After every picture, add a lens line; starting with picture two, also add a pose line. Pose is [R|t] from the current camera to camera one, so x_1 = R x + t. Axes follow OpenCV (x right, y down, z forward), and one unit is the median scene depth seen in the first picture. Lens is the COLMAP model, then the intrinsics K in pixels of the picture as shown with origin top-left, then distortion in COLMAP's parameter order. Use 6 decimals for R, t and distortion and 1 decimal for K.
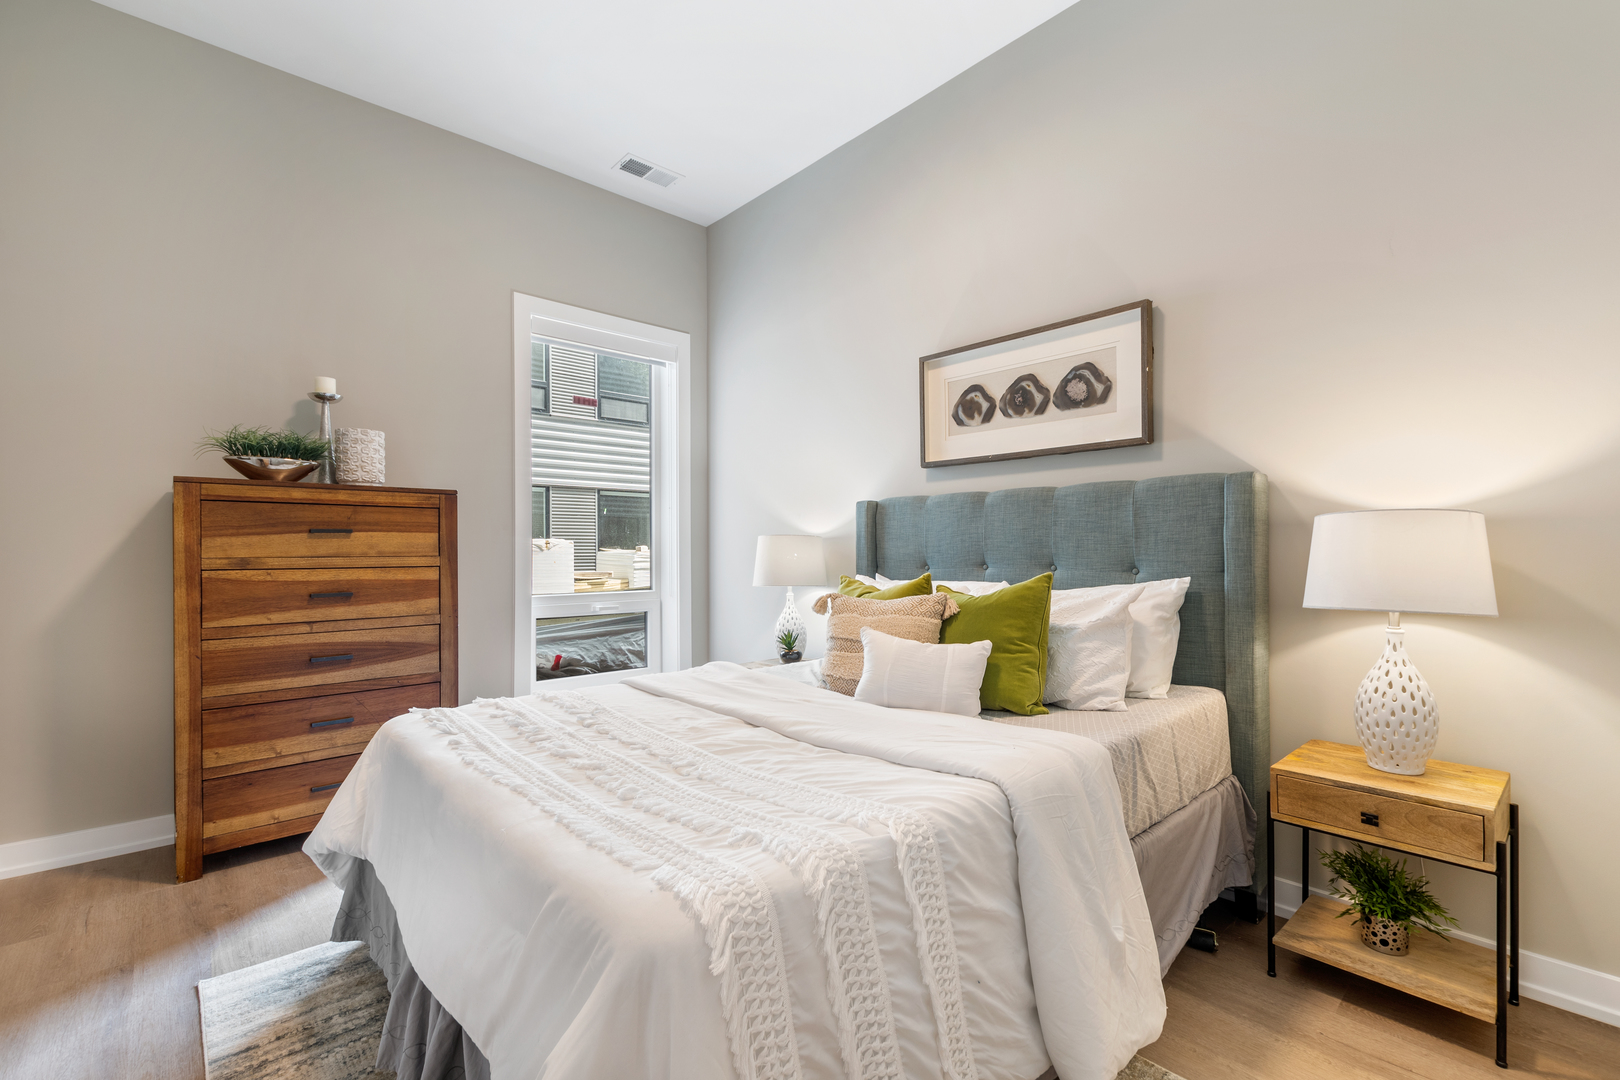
lens RADIAL K [[717.2, 0, 802.0], [0, 717.2, 539.1], [0, 0, 1]] dist [-0.003081, 0.000180]
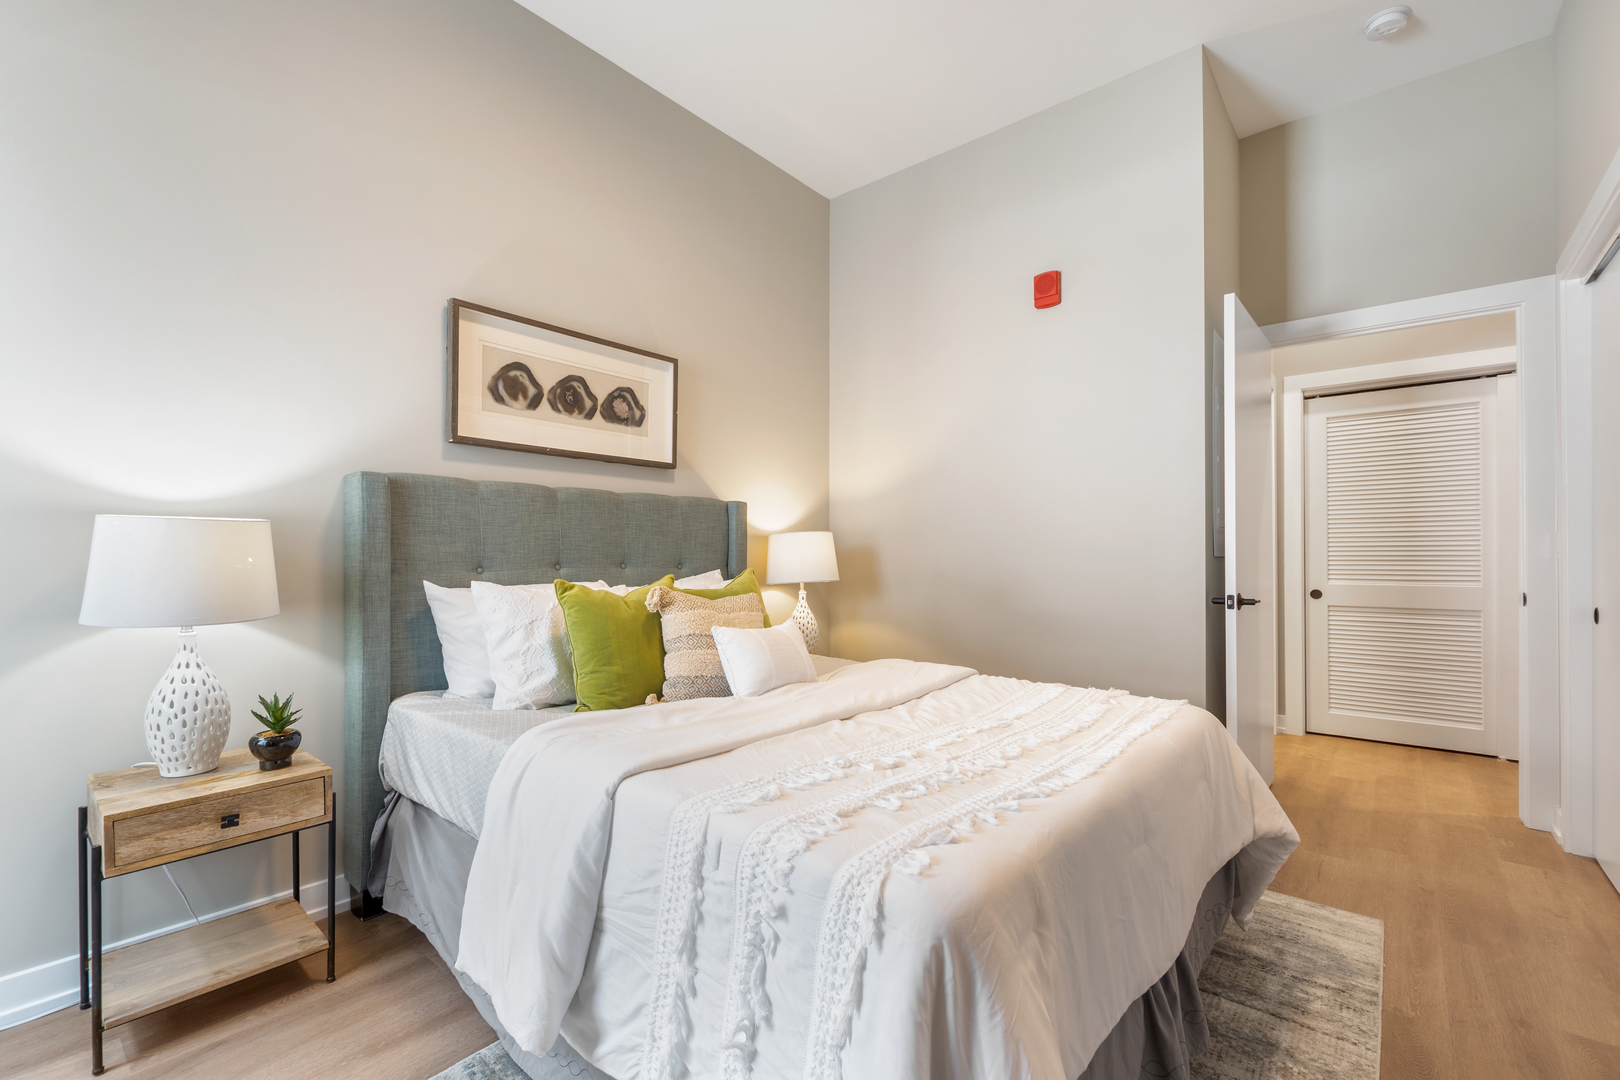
lens RADIAL K [[717.2, 0, 798.9], [0, 717.2, 555.7], [0, 0, 1]] dist [-0.003081, 0.000180]
pose [[-0.144634, 0.001737, 0.989484, -0.720707], [-0.016912, 0.999848, -0.004227, 0.022400], [-0.989341, -0.017346, -0.144583, 0.822734]]
